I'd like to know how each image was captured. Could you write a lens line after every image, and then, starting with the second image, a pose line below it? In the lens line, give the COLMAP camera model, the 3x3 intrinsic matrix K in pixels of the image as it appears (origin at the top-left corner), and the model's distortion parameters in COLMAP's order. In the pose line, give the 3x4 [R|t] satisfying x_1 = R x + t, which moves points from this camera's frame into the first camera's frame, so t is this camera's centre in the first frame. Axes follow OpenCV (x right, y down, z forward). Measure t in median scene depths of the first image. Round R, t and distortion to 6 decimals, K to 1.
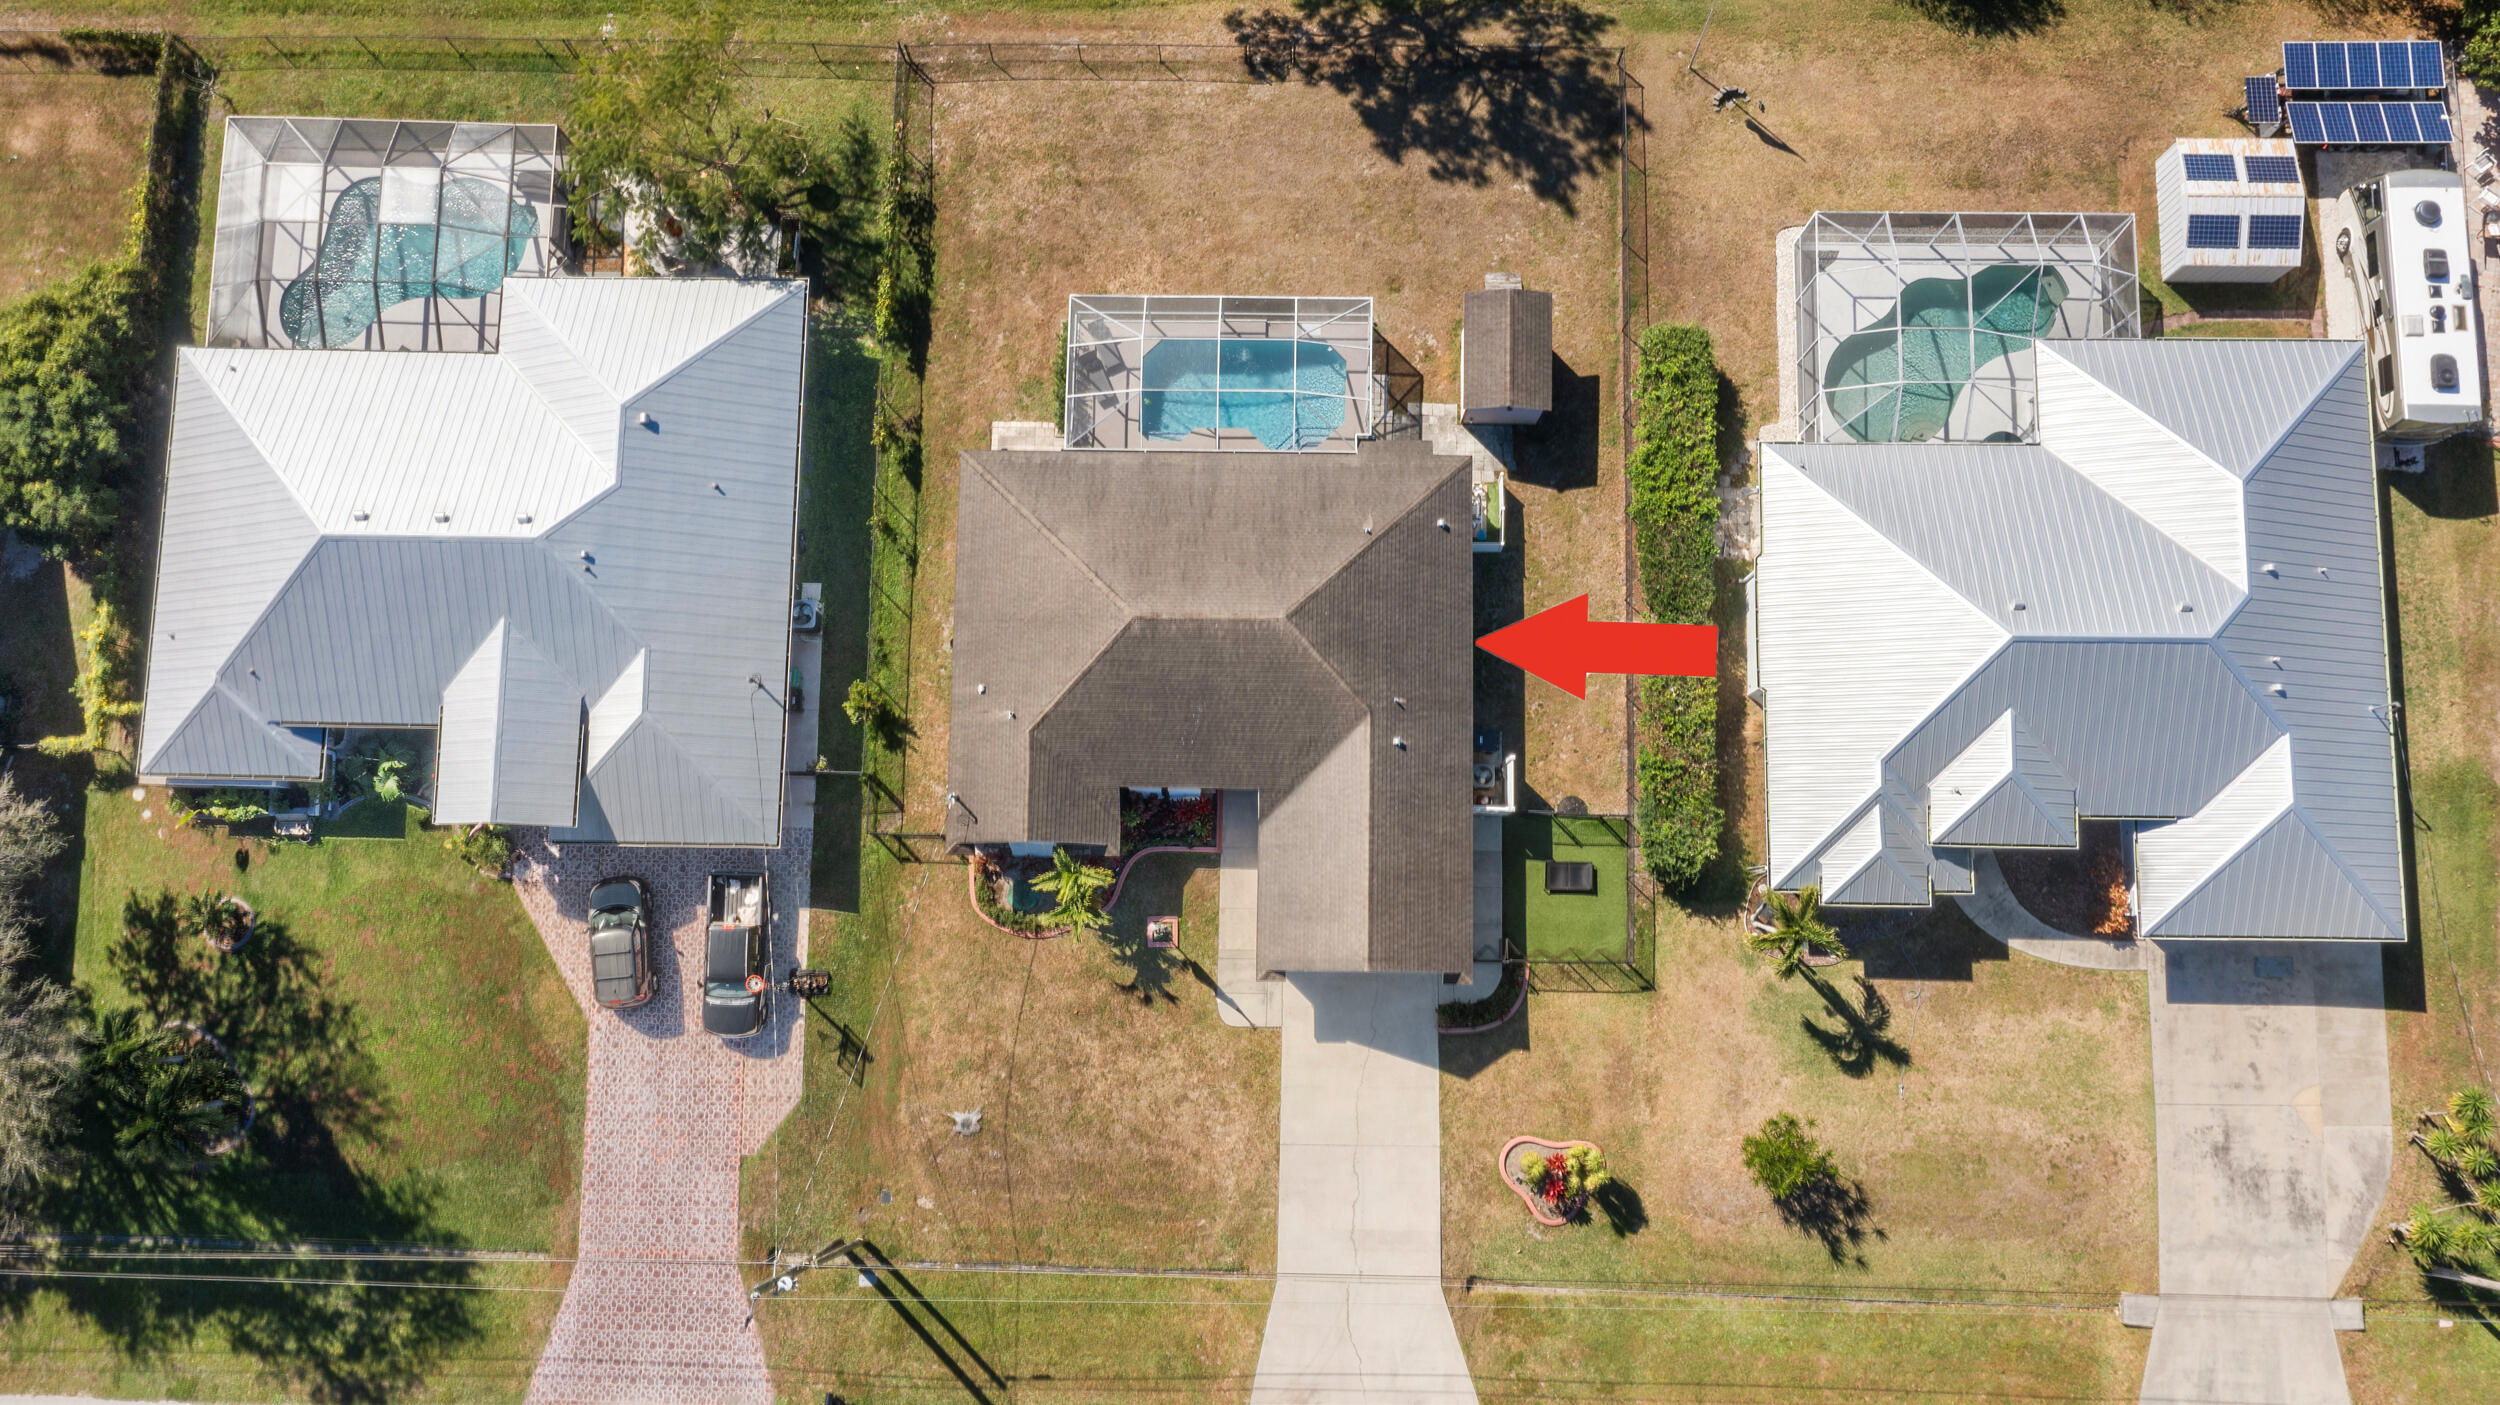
lens RADIAL K [[1946.4, 0, 1247.3], [0, 1946.4, 700.1], [0, 0, 1]] dist [-0.001466, 0.007028]
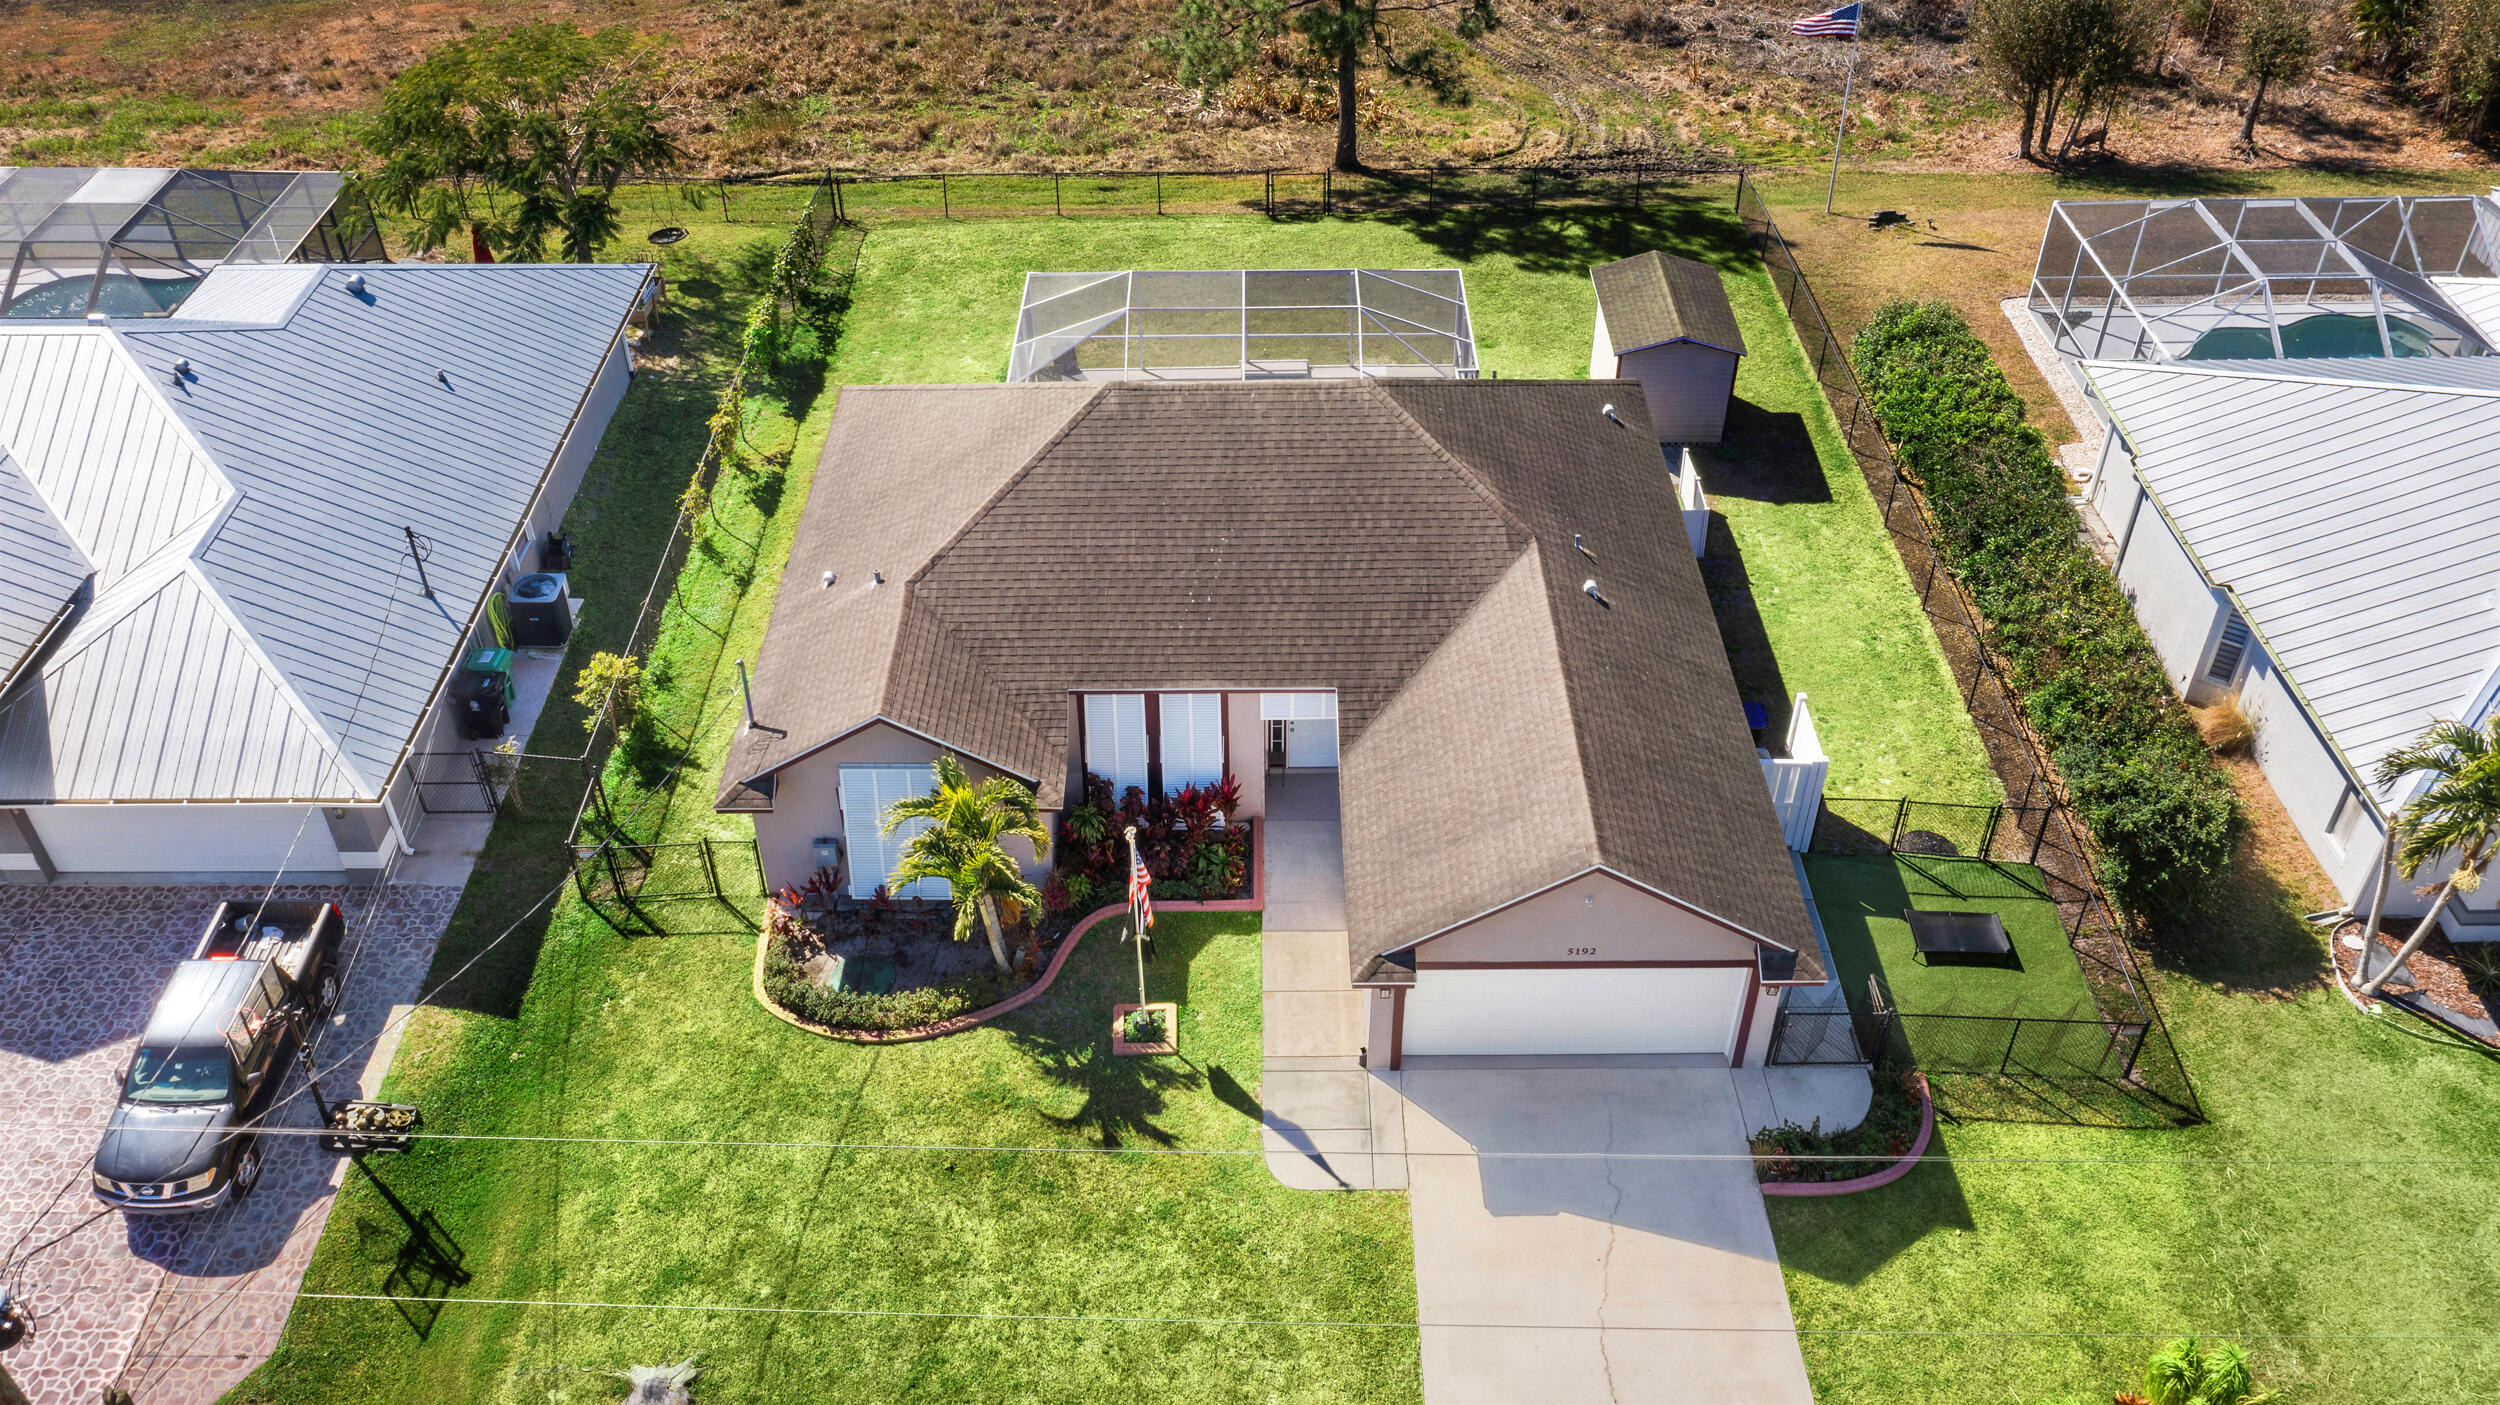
lens RADIAL K [[1973.4, 0, 1248.4], [0, 1973.4, 707.0], [0, 0, 1]] dist [-0.002150, 0.005645]
pose [[0.999824, -0.008185, 0.016860, -0.025665], [0.017450, 0.734753, -0.678111, 0.390999], [-0.006837, 0.678286, 0.734766, 0.590952]]
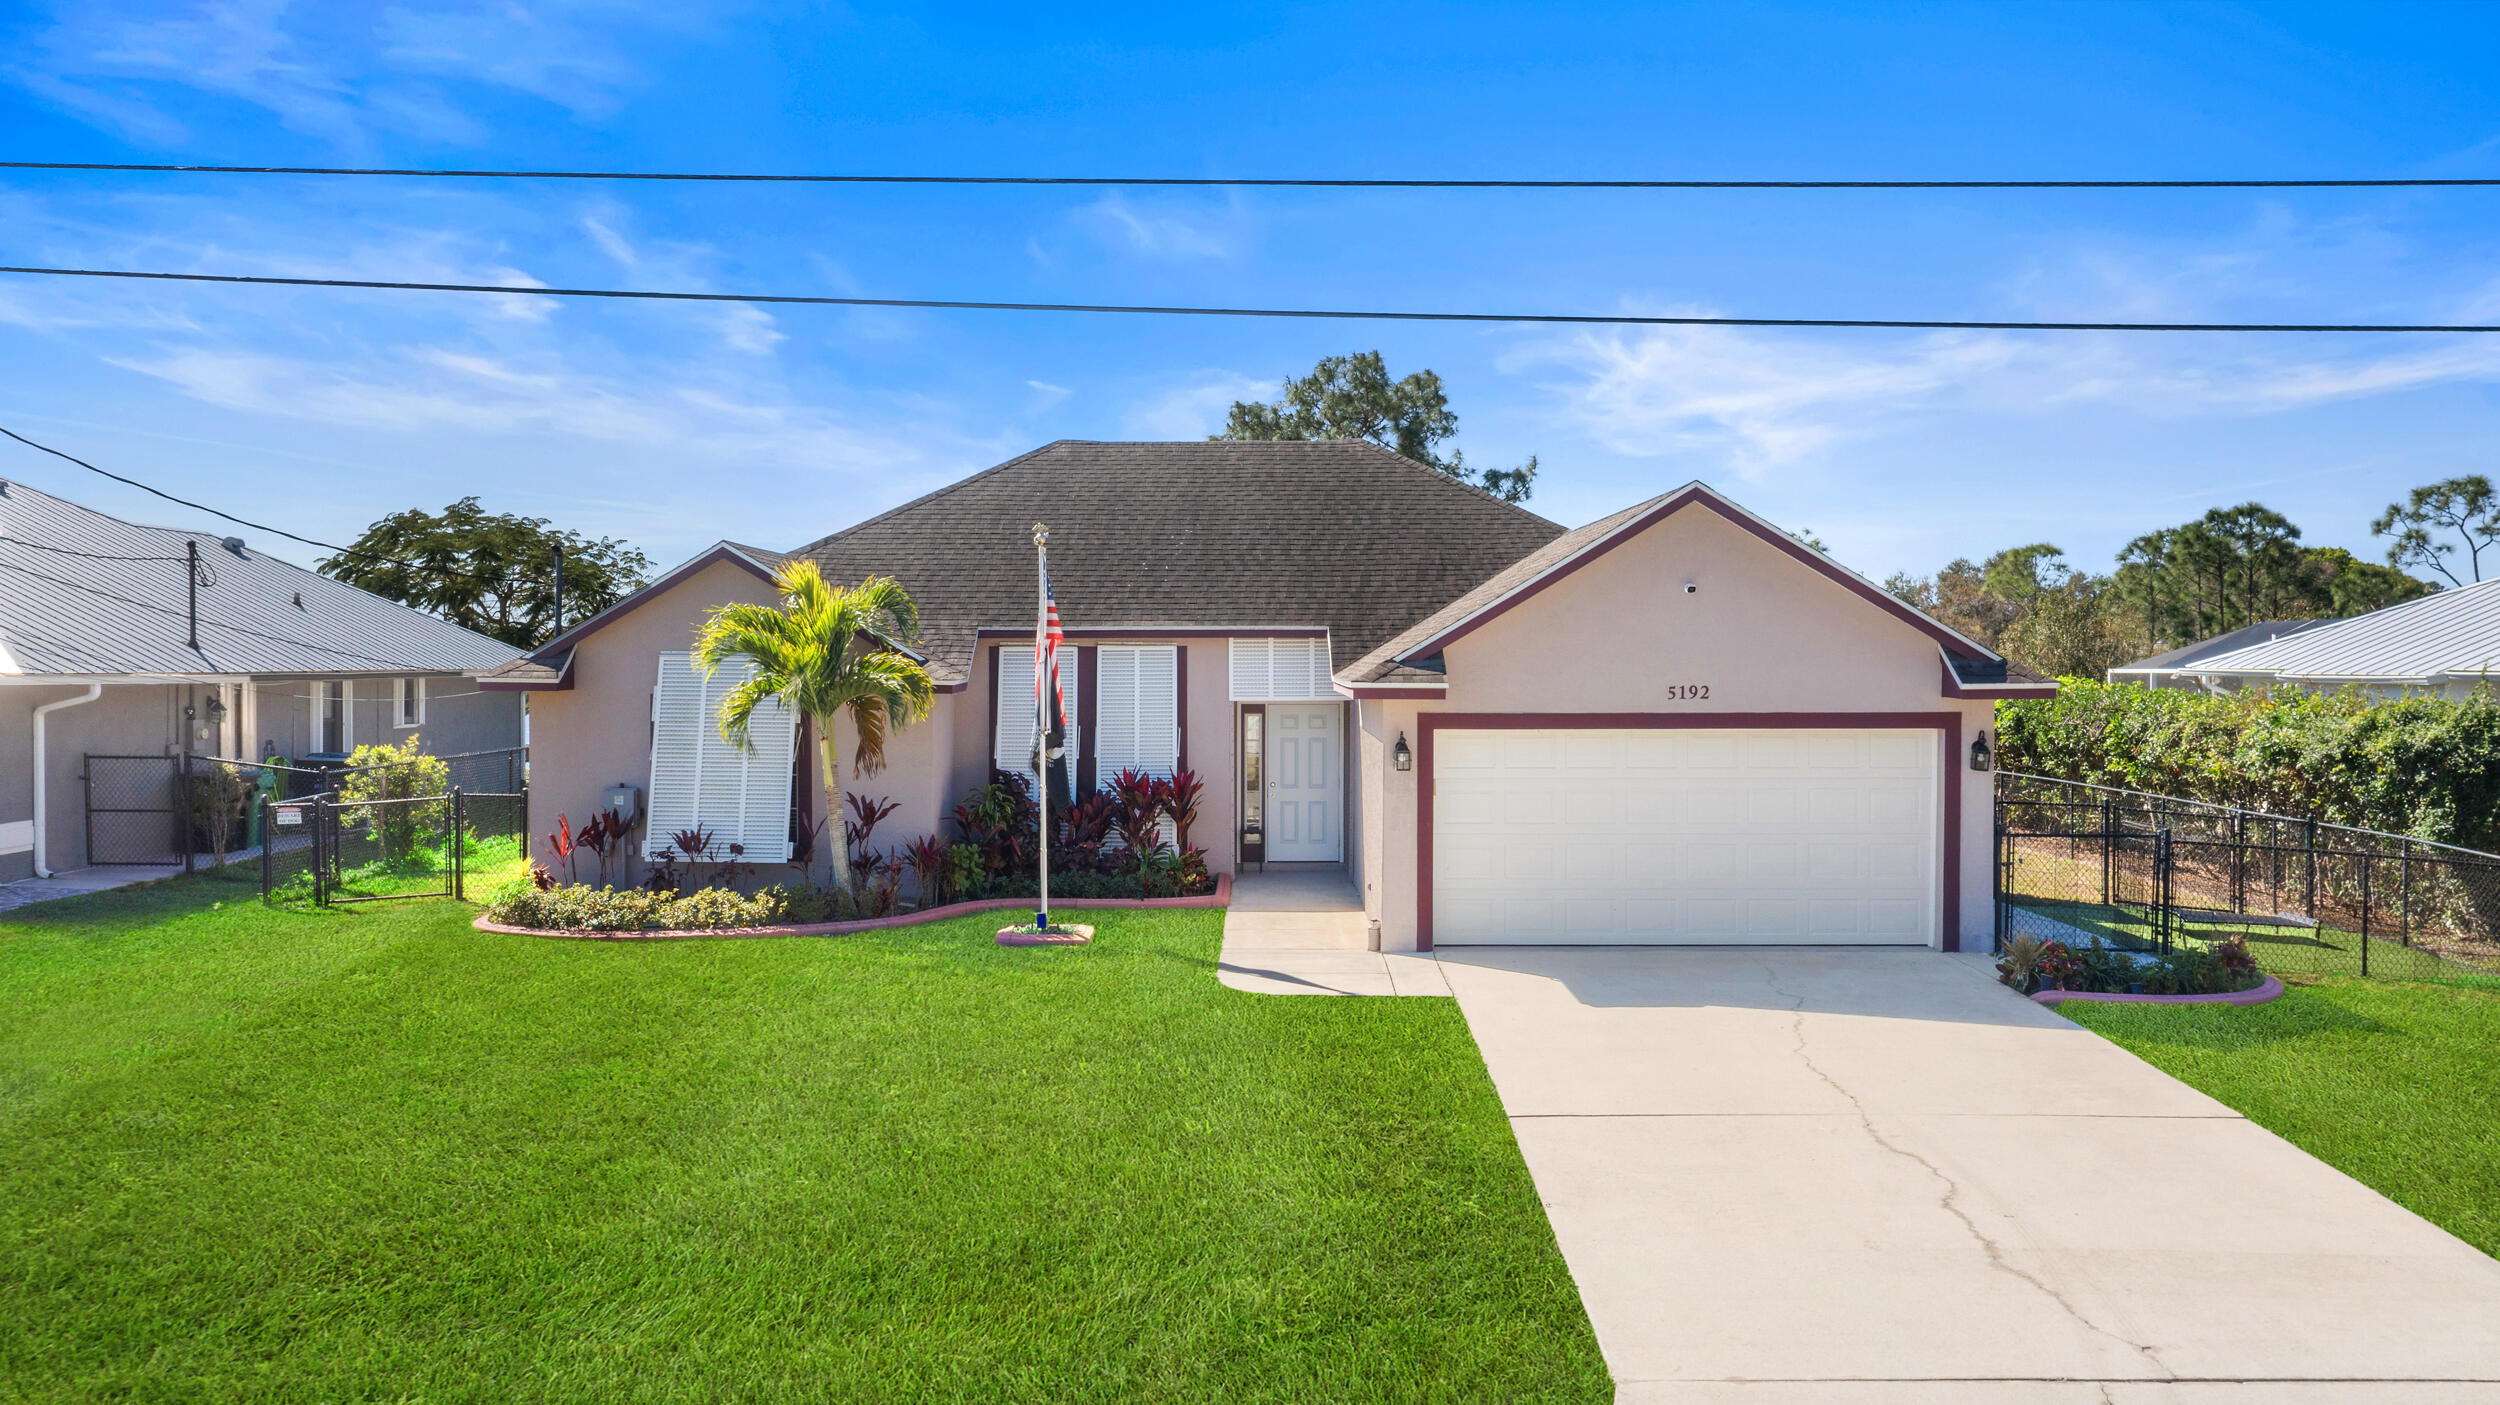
lens RADIAL K [[1994.1, 0, 1245.2], [0, 1994.1, 705.4], [0, 0, 1]] dist [0.009107, 0.002598]
pose [[0.999812, 0.015739, 0.011348, -0.014969], [0.008672, 0.160733, -0.986960, 0.434572], [-0.017358, 0.986872, 0.160566, 0.911956]]
